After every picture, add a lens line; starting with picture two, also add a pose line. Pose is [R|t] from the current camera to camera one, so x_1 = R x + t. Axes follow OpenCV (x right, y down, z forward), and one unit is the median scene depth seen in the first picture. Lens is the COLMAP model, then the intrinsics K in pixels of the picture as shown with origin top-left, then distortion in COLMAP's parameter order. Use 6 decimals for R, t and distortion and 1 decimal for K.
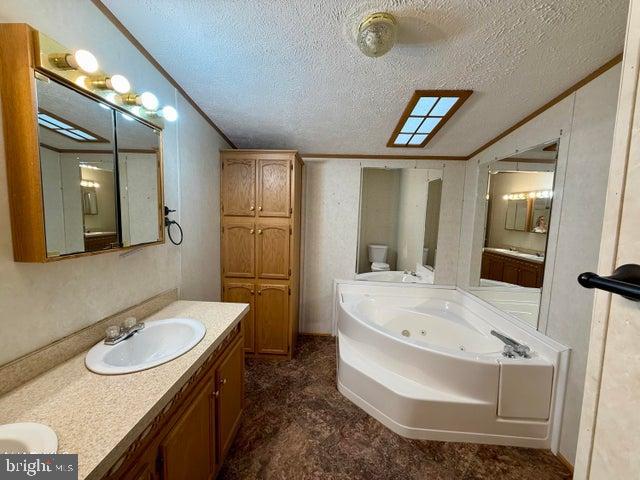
lens RADIAL K [[254.5, 0, 317.3], [0, 254.5, 238.7], [0, 0, 1]] dist [0.000152, 0.000048]
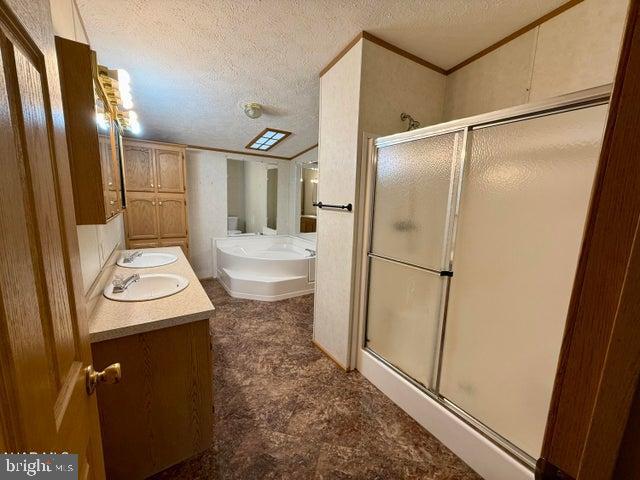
lens RADIAL K [[254.5, 0, 317.2], [0, 254.5, 239.0], [0, 0, 1]] dist [0.000152, 0.000048]
pose [[0.803079, -0.097107, 0.587907, -0.365439], [0.044993, 0.993697, 0.102673, 0.057773], [-0.594172, -0.056003, 0.802386, -0.584977]]
